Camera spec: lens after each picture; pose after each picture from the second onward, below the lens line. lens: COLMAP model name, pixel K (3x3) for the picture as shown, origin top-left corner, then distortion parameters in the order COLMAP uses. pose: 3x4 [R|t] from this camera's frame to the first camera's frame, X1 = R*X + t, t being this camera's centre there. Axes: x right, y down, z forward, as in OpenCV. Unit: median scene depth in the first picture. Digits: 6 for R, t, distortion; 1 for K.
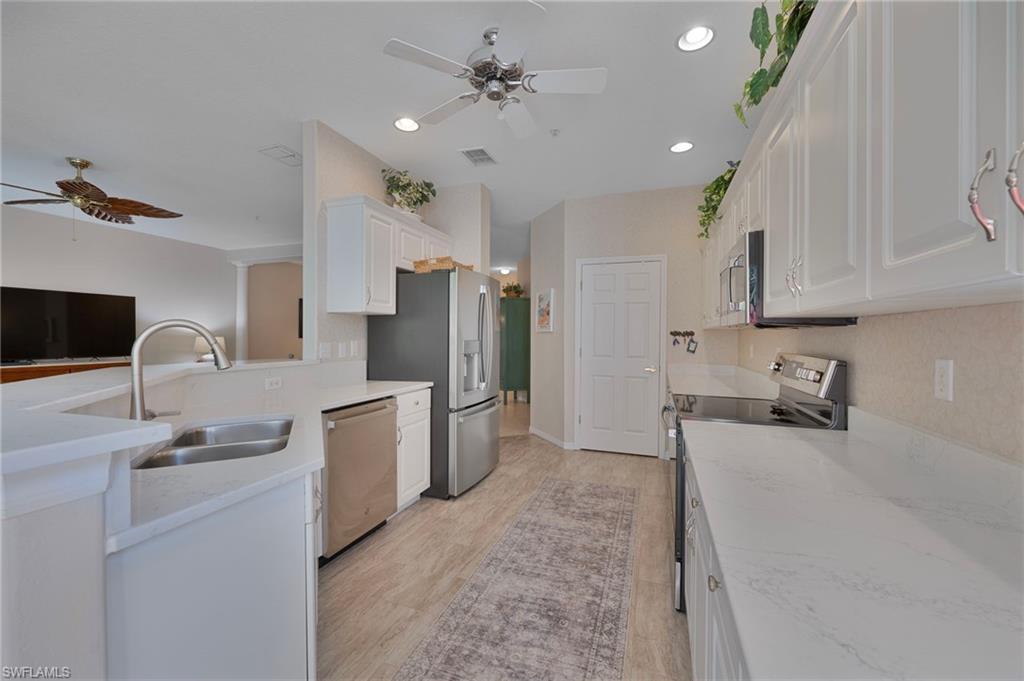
lens RADIAL K [[419.9, 0, 511.7], [0, 419.9, 337.8], [0, 0, 1]] dist [0.005473, 0.000359]
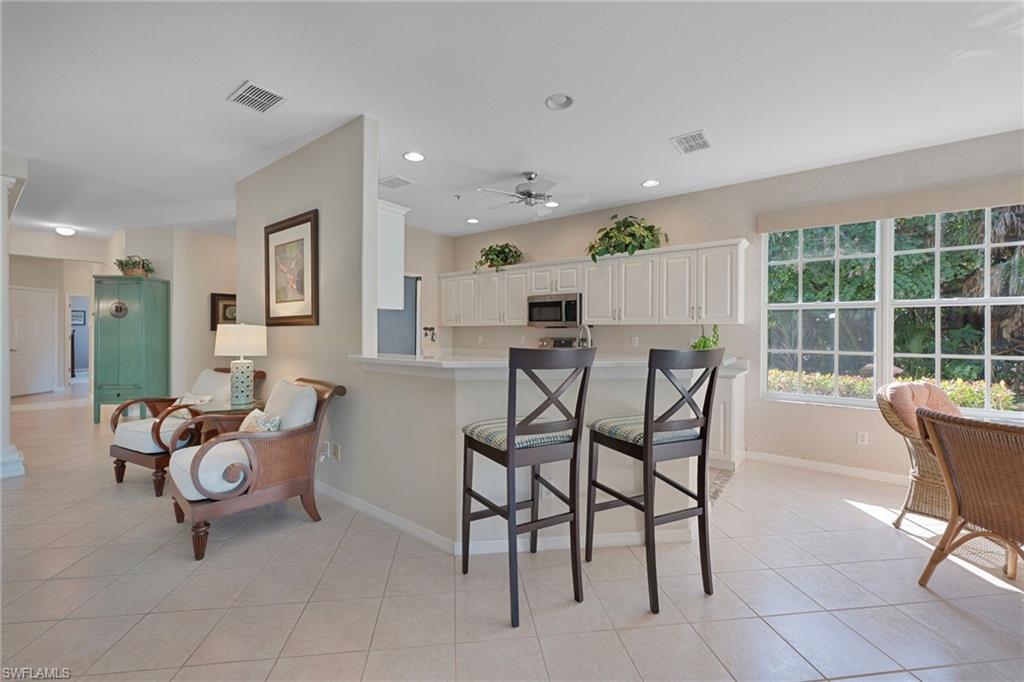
lens RADIAL K [[419.9, 0, 511.2], [0, 419.9, 334.8], [0, 0, 1]] dist [0.005473, 0.000359]
pose [[0.288307, -0.010214, 0.957484, -1.502195], [-0.001492, 0.999937, 0.011116, -0.010143], [-0.957537, -0.004633, 0.288273, 0.440048]]
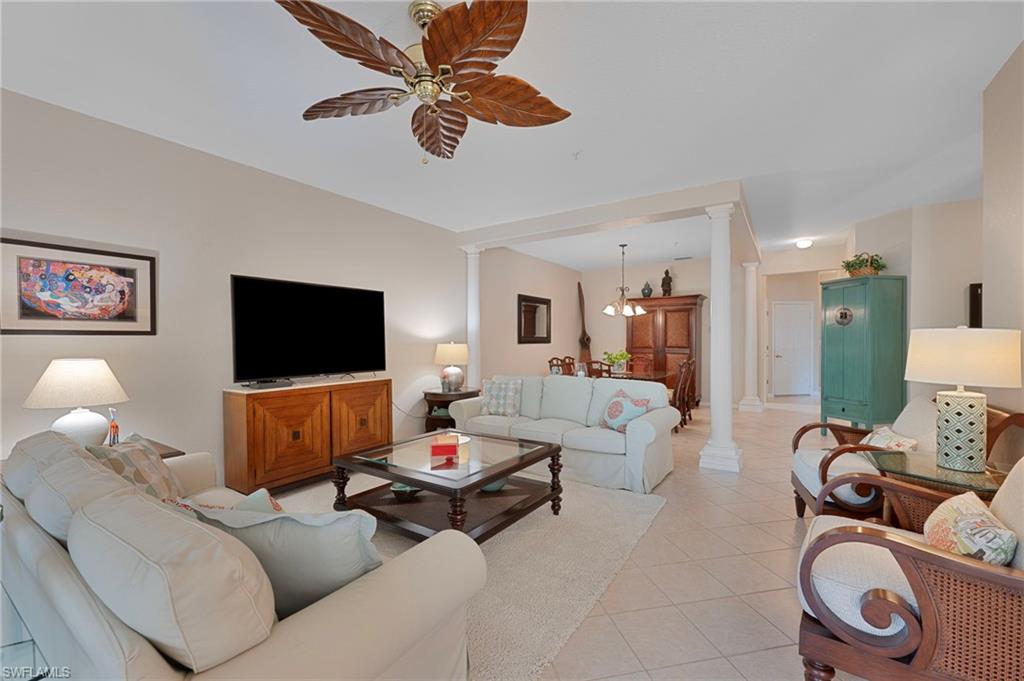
lens RADIAL K [[419.9, 0, 505.2], [0, 419.9, 346.3], [0, 0, 1]] dist [0.005473, 0.000359]
pose [[0.973468, -0.008670, -0.228659, -1.117613], [0.011544, 0.999870, 0.011234, -0.012531], [0.228532, -0.013576, 0.973442, 0.703594]]
